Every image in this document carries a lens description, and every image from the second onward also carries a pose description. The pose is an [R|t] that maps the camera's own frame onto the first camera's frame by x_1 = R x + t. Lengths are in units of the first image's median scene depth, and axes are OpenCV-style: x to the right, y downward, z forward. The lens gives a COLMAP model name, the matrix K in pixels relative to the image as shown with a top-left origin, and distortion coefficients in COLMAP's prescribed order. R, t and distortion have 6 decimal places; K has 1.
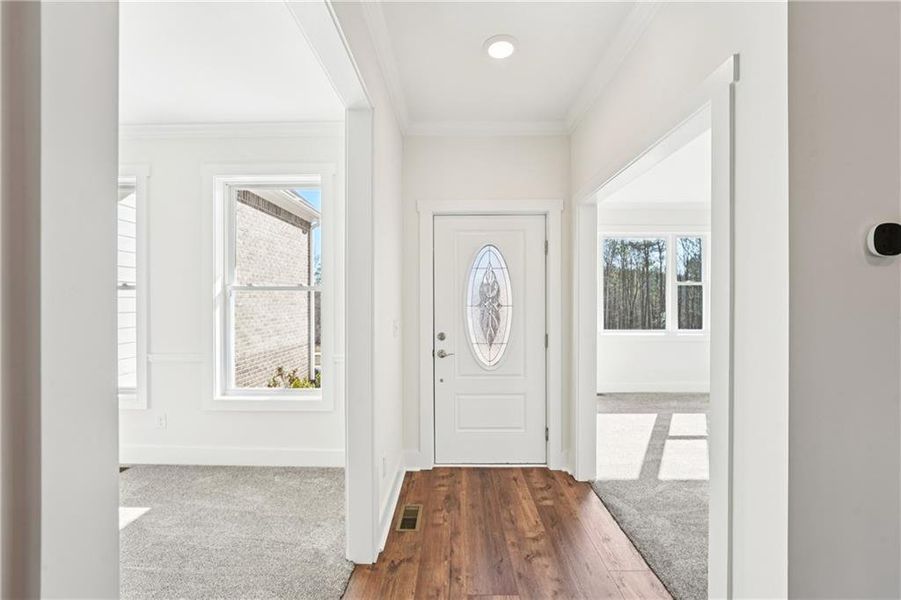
lens RADIAL K [[374.0, 0, 451.9], [0, 374.0, 302.3], [0, 0, 1]] dist [-0.016239, -0.000085]
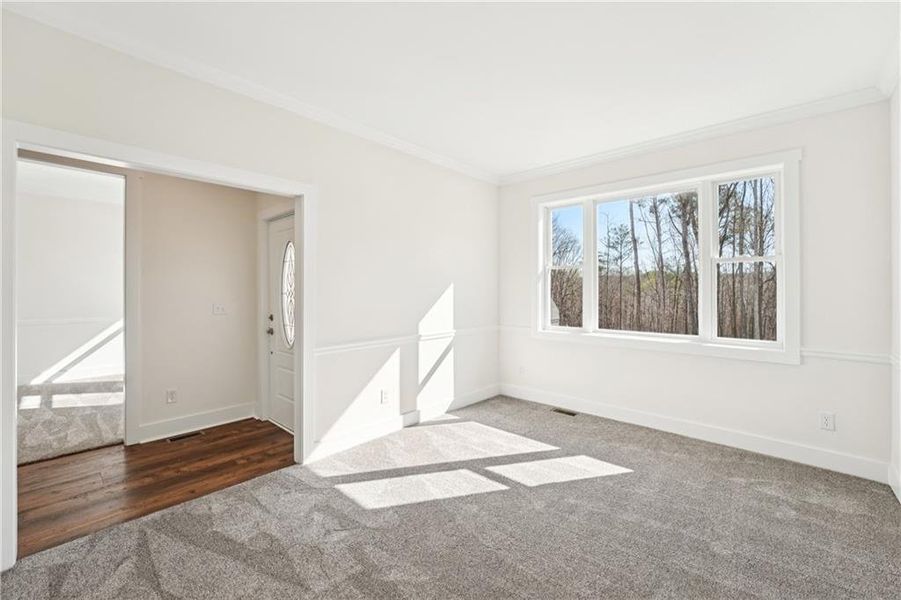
lens RADIAL K [[374.0, 0, 436.2], [0, 374.0, 289.8], [0, 0, 1]] dist [-0.016239, -0.000085]
pose [[0.739119, 0.001155, -0.673574, 0.693591], [-0.004528, 0.999984, -0.003254, 0.000241], [0.673559, 0.005455, 0.739113, 0.254393]]
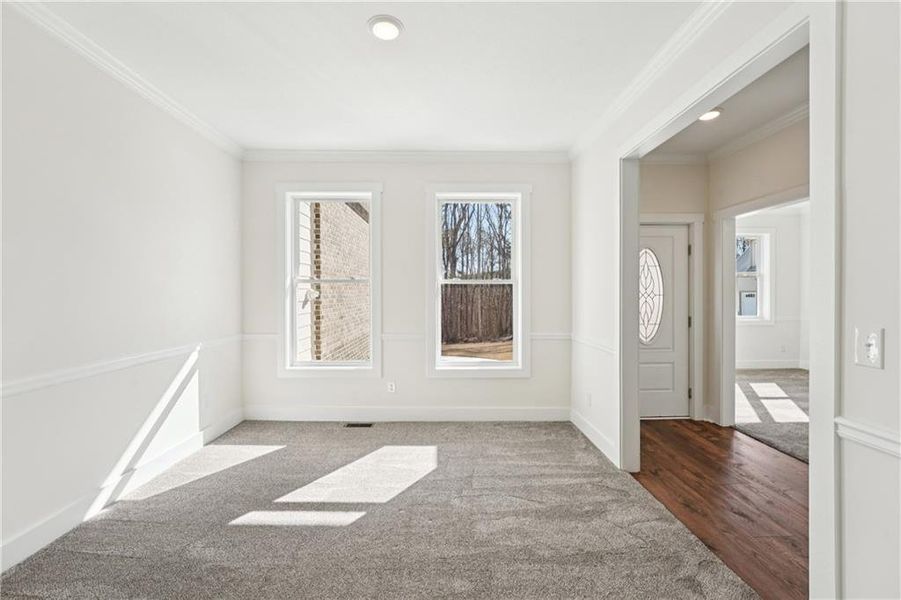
lens RADIAL K [[374.0, 0, 448.7], [0, 374.0, 295.6], [0, 0, 1]] dist [-0.016239, -0.000085]
pose [[0.999324, 0.000170, 0.036764, -0.356605], [-0.000130, 0.999999, -0.001093, 0.007310], [-0.036764, 0.001088, 0.999323, -0.148461]]
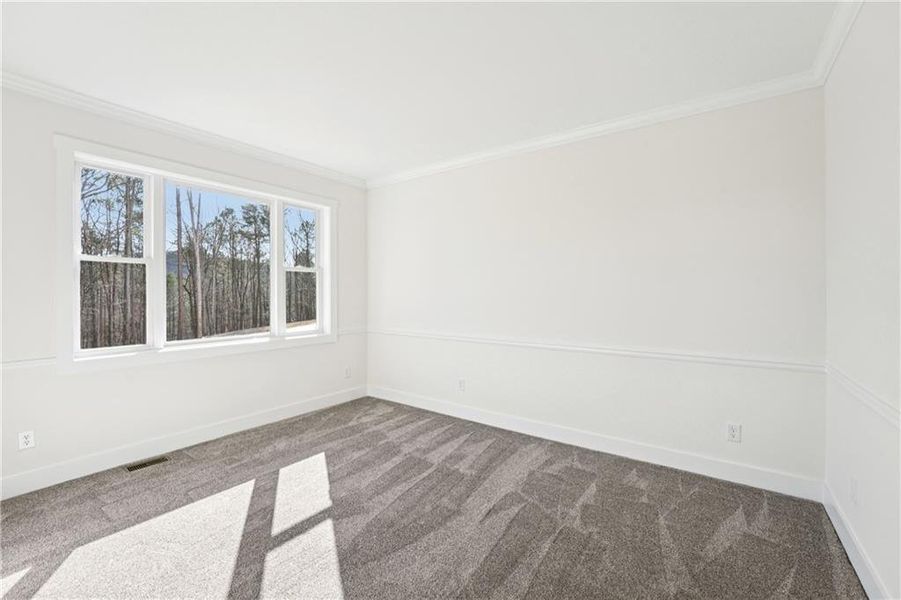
lens RADIAL K [[374.0, 0, 456.3], [0, 374.0, 292.0], [0, 0, 1]] dist [-0.016239, -0.000085]
pose [[0.565413, -0.000891, 0.824808, 0.195516], [0.005771, 0.999979, -0.002876, -0.000388], [-0.824788, 0.006387, 0.565406, 0.314202]]
